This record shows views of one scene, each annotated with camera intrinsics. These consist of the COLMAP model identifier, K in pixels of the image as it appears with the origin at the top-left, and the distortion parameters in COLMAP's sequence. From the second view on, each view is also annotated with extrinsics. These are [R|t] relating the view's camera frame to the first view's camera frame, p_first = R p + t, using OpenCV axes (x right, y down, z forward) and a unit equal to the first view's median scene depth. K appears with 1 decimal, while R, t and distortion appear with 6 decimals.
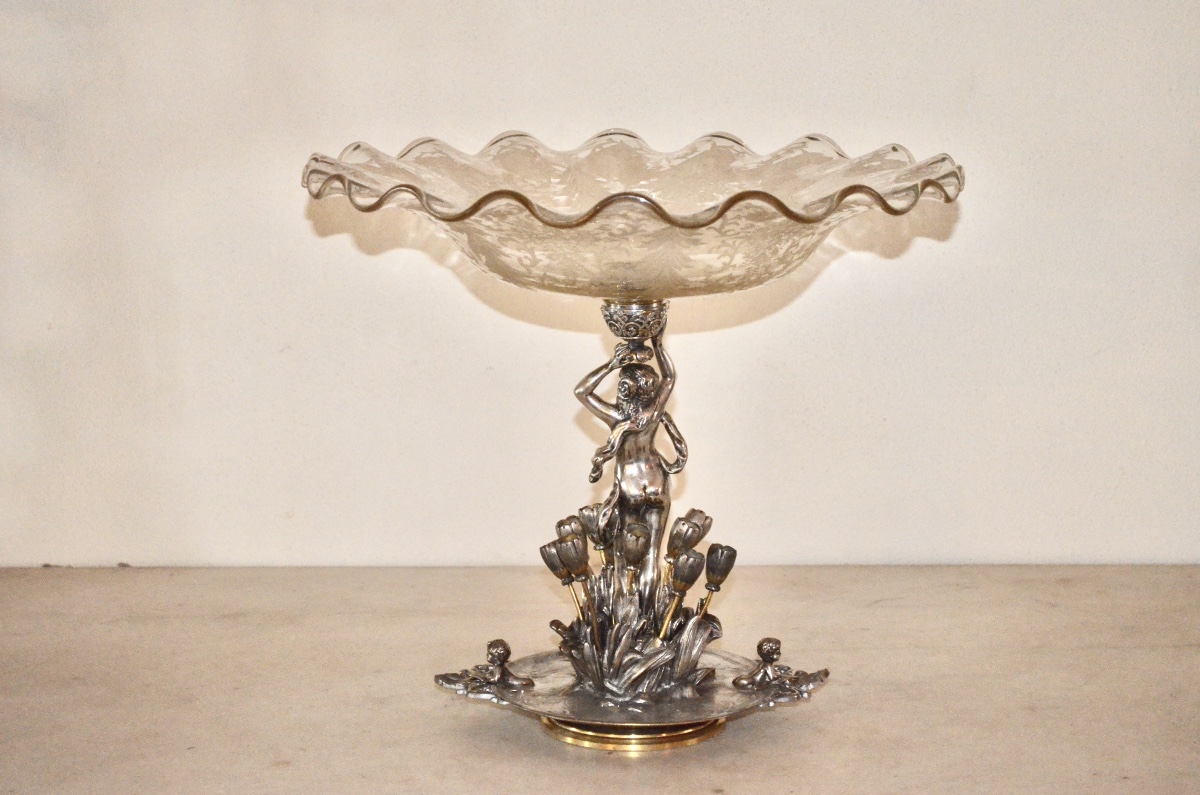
lens RADIAL K [[2703.1, 0, 600.0], [0, 2703.1, 397.5], [0, 0, 1]] dist [0.029248, 0.033707]
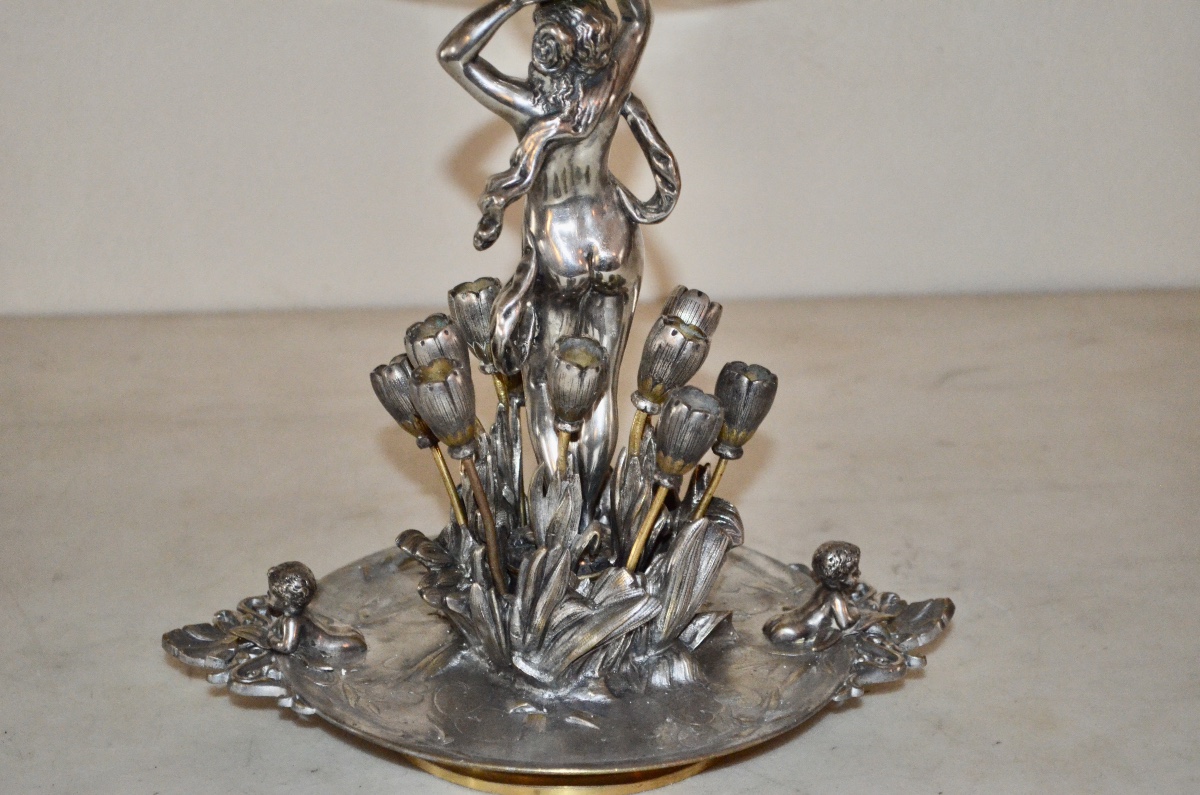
lens RADIAL K [[2703.1, 0, 600.0], [0, 2703.1, 397.5], [0, 0, 1]] dist [0.029248, 0.033707]
pose [[0.996792, -0.023622, 0.076469, -0.018779], [0.010240, 0.985239, 0.170877, -0.023406], [-0.079377, -0.169546, 0.982321, 0.527519]]
